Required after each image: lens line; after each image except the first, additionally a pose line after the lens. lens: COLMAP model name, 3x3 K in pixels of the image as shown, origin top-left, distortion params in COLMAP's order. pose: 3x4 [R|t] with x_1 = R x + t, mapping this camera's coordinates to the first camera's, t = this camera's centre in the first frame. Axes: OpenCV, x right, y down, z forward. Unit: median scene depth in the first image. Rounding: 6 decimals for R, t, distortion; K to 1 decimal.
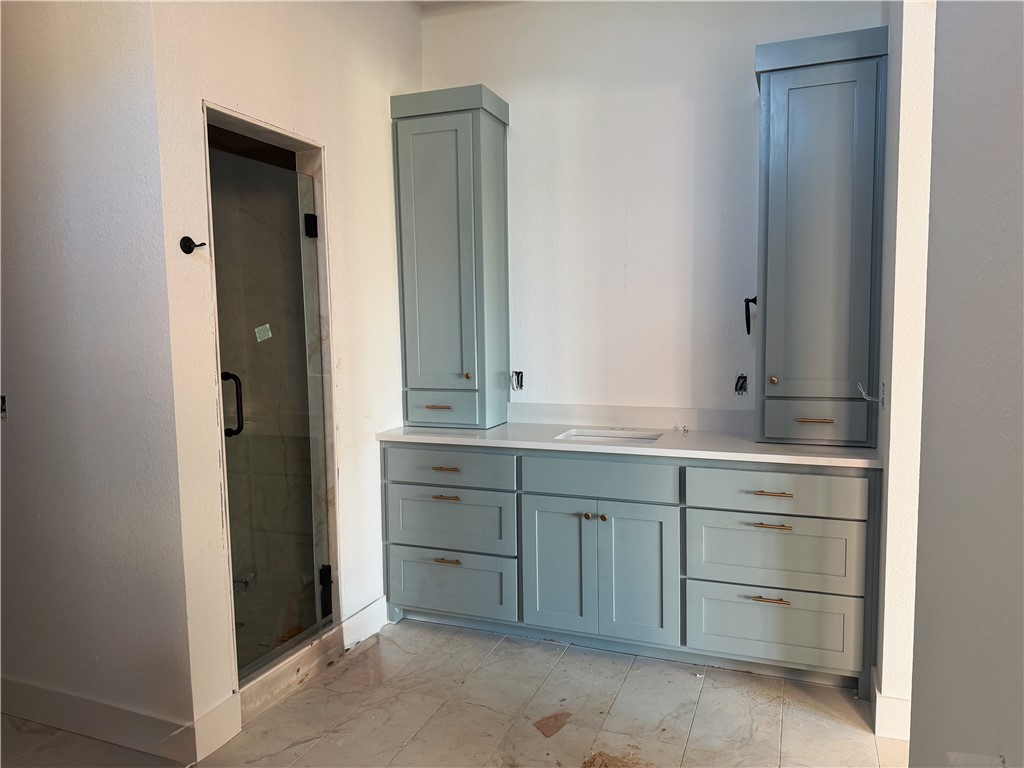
lens RADIAL K [[722.7, 0, 512.0], [0, 722.7, 384.0], [0, 0, 1]] dist [0.055854, -0.038483]
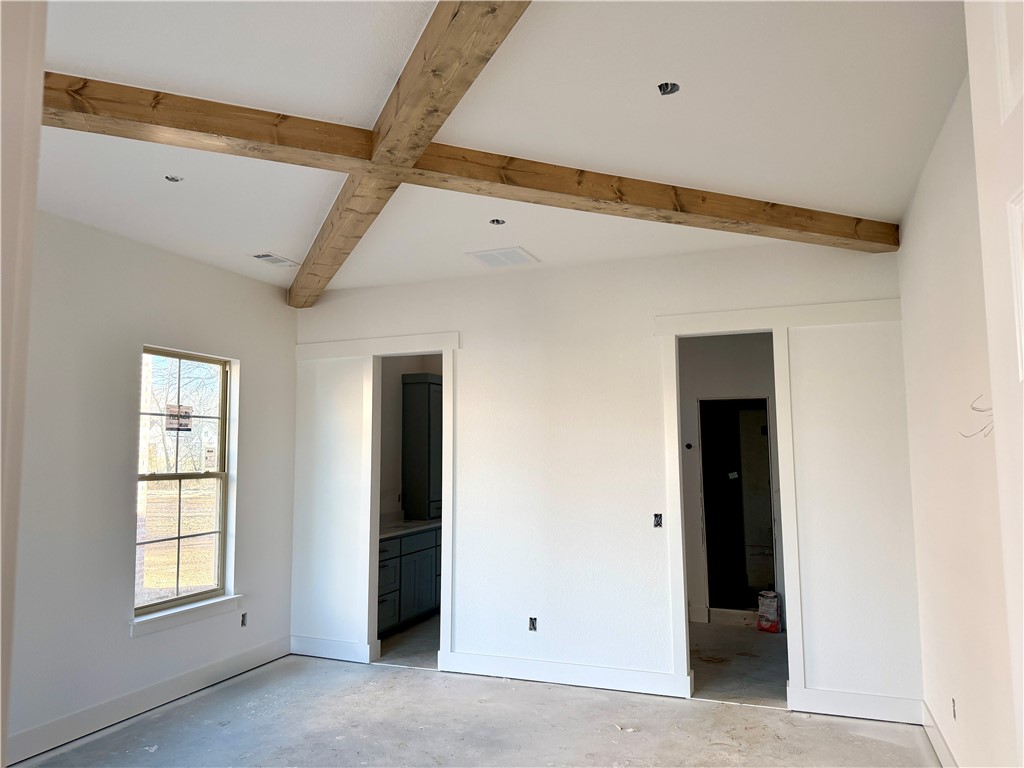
lens RADIAL K [[722.7, 0, 512.0], [0, 722.7, 384.0], [0, 0, 1]] dist [0.055854, -0.038483]
pose [[0.005500, -0.079584, -0.996813, 2.086059], [-0.084393, 0.993235, -0.079764, -0.111775], [0.996417, 0.084563, -0.001254, 0.179439]]
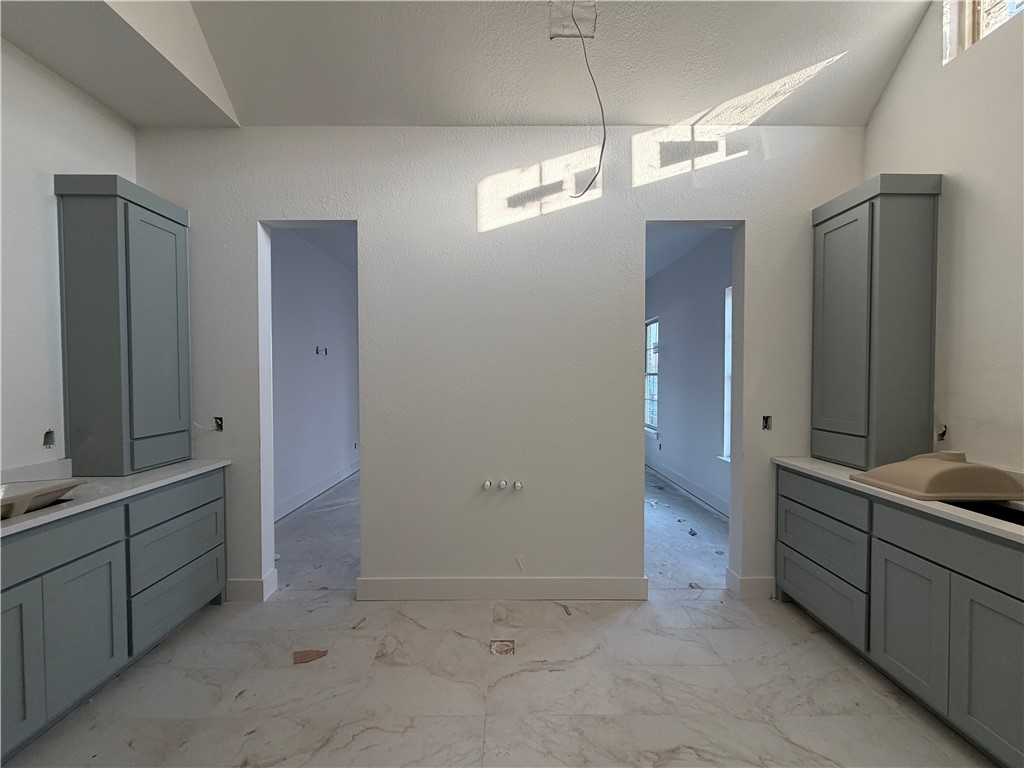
lens RADIAL K [[411.3, 0, 512.0], [0, 411.3, 384.0], [0, 0, 1]] dist [0.000101, 0.000021]
pose [[-0.378226, -0.003517, 0.925707, -0.621012], [0.086051, 0.995529, 0.038941, -0.053847], [-0.921705, 0.094386, -0.376232, 0.647907]]
